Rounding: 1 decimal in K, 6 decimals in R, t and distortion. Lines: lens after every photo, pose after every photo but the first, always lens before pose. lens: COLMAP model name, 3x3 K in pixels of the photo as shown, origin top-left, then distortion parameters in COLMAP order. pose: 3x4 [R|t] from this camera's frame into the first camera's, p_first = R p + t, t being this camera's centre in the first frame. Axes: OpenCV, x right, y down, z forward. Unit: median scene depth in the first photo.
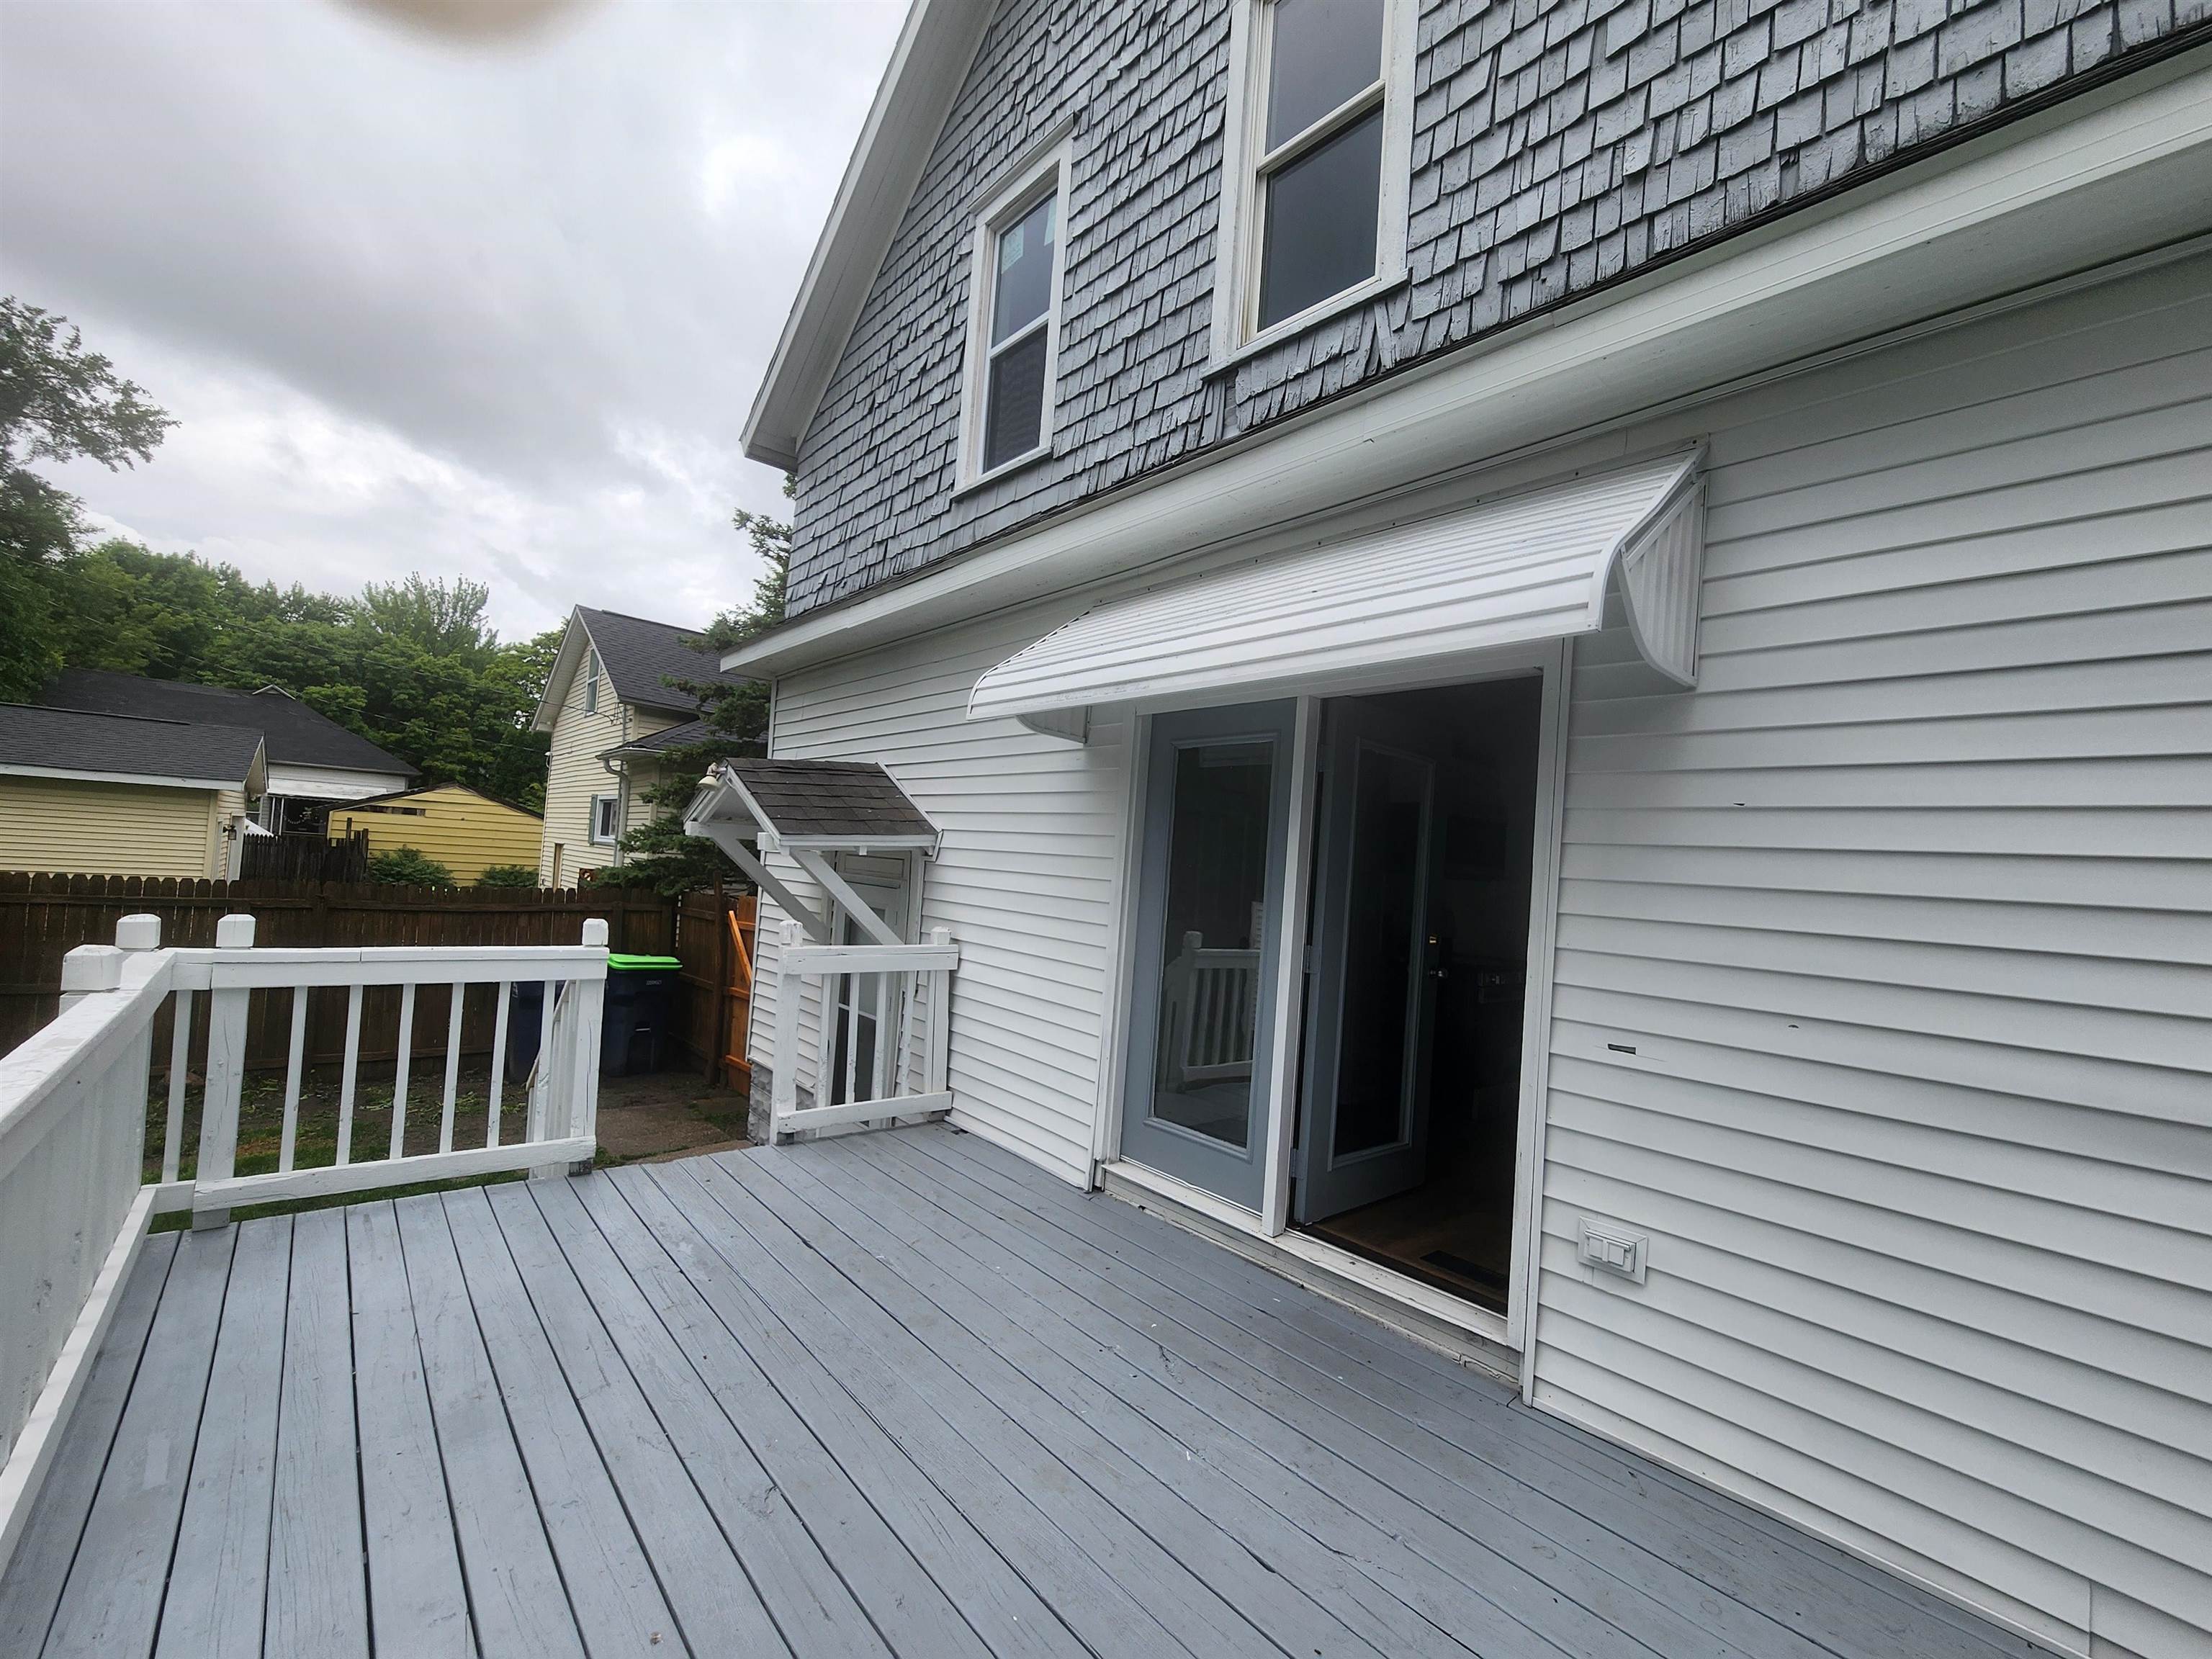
lens RADIAL K [[936.1, 0, 1106.0], [0, 936.1, 829.5], [0, 0, 1]] dist [-0.009334, 0.000622]
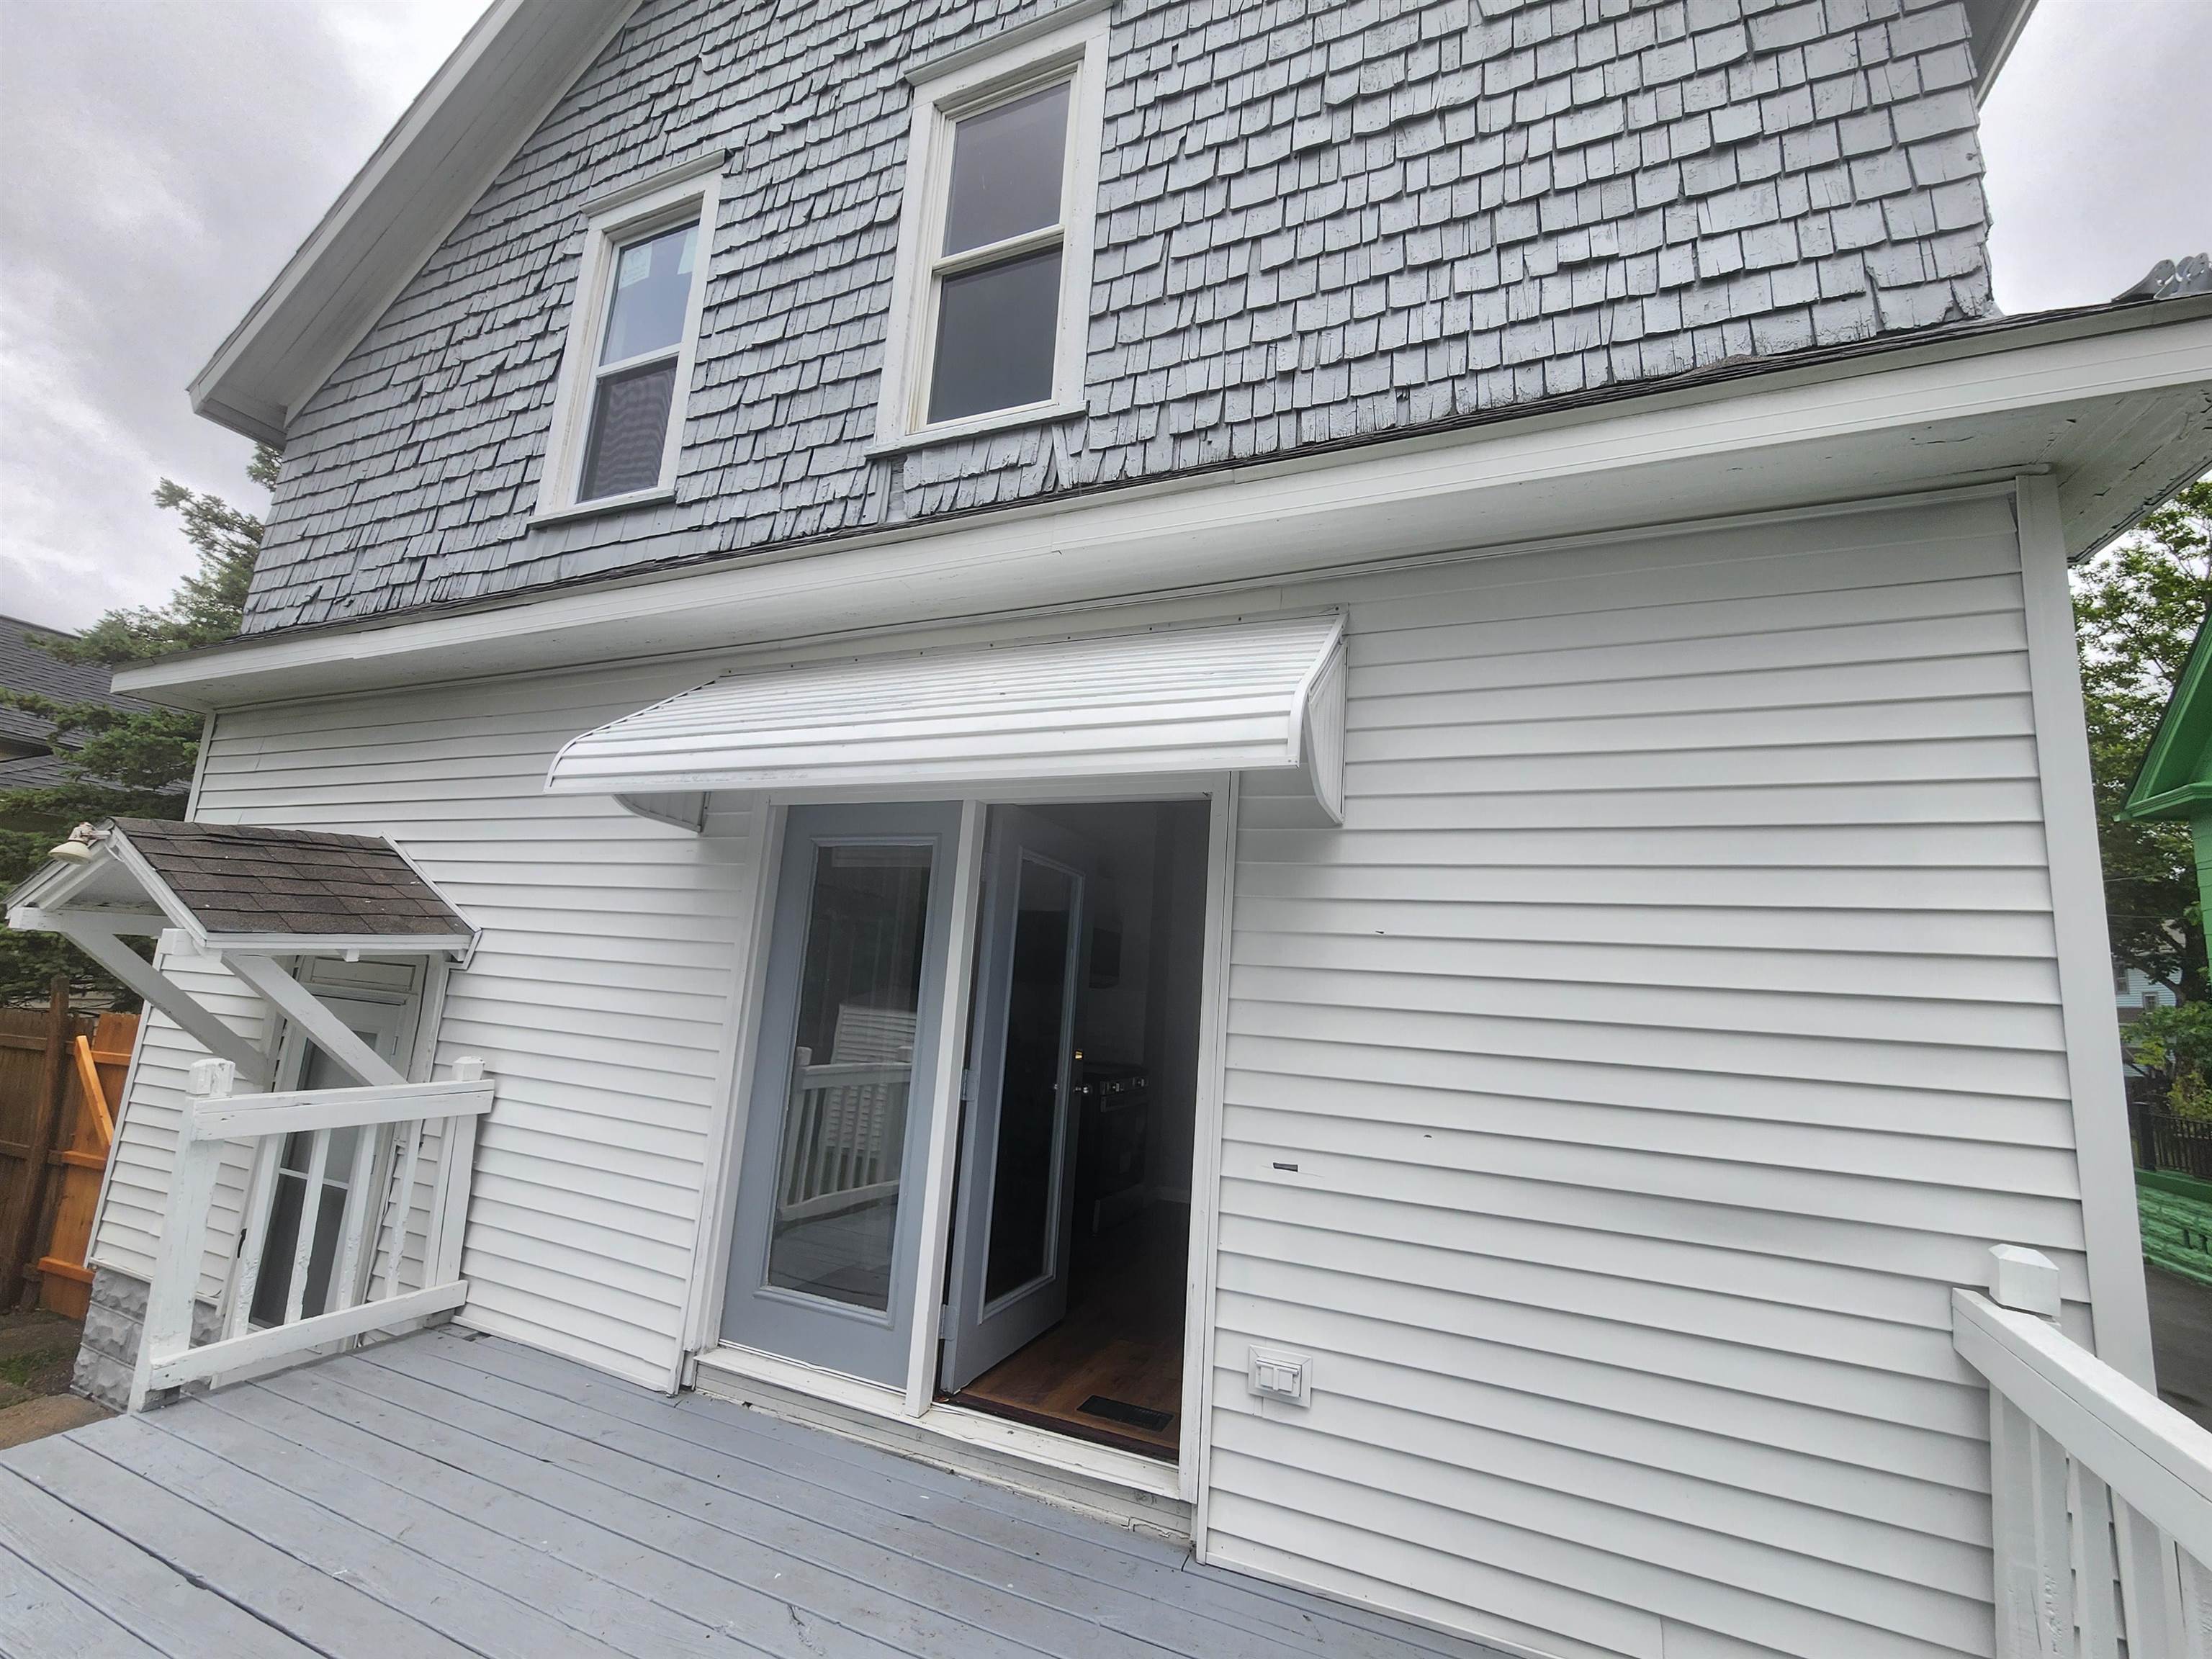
lens RADIAL K [[916.6, 0, 1106.0], [0, 916.6, 829.5], [0, 0, 1]] dist [-0.010995, 0.005332]
pose [[0.894727, 0.065991, 0.441711, -0.059629], [-0.021560, 0.994253, -0.104867, -0.015829], [-0.446093, 0.084304, 0.891007, 0.097385]]
